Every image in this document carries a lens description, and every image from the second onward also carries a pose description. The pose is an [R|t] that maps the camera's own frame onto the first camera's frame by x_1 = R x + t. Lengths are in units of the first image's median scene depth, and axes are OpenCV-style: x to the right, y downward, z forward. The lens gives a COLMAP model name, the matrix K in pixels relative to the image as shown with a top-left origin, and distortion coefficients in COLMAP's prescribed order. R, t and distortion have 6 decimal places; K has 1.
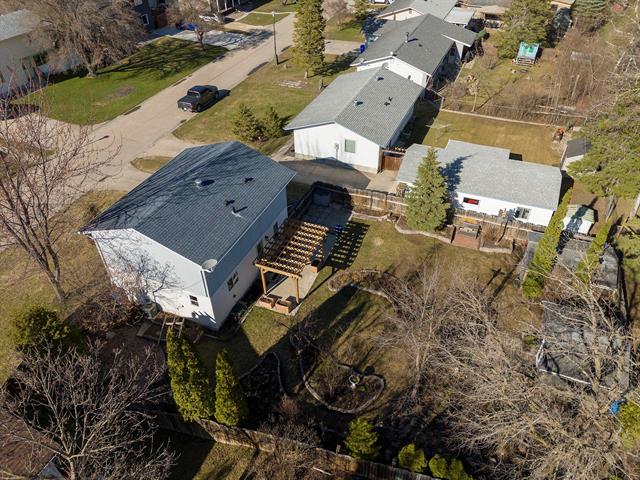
lens RADIAL K [[475.8, 0, 323.2], [0, 475.8, 251.2], [0, 0, 1]] dist [0.054452, -0.051568]
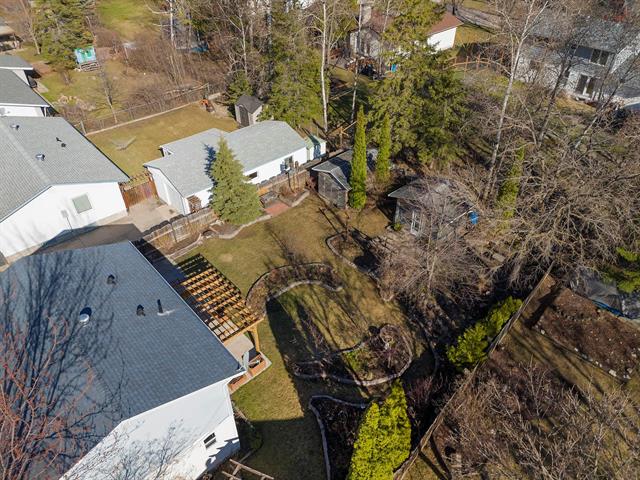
lens RADIAL K [[475.8, 0, 323.2], [0, 475.8, 251.2], [0, 0, 1]] dist [0.054452, -0.051568]
pose [[0.421265, -0.565167, 0.709311, -0.444003], [0.580182, 0.769062, 0.268201, -0.166990], [-0.697083, 0.298546, 0.651879, 0.276870]]
